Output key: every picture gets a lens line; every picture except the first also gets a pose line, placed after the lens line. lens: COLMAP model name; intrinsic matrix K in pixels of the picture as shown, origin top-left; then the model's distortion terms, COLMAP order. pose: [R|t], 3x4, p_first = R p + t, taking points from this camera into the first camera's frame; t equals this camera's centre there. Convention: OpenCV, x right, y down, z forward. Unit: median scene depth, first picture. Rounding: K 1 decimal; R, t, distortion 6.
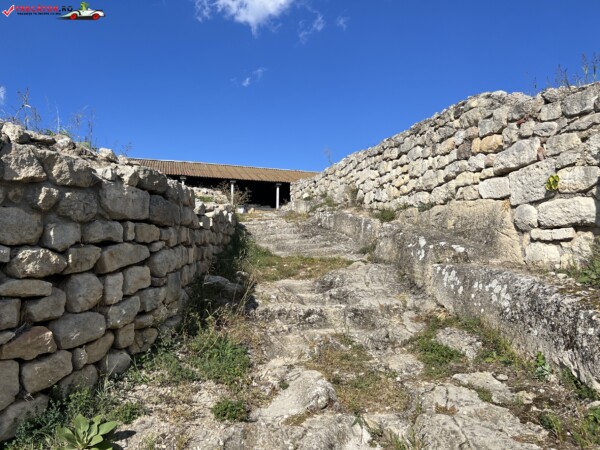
lens RADIAL K [[454.0, 0, 303.5], [0, 454.0, 224.8], [0, 0, 1]] dist [0.038225, -0.042610]
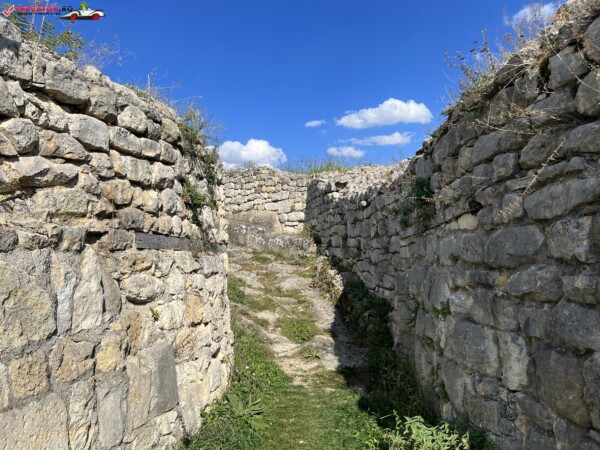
lens RADIAL K [[454.0, 0, 303.5], [0, 454.0, 224.8], [0, 0, 1]] dist [0.038225, -0.042610]
pose [[0.814754, 0.035633, 0.578711, -0.976016], [-0.033022, 0.999341, -0.015041, 0.060856], [-0.578866, -0.006855, 0.815394, -1.289104]]
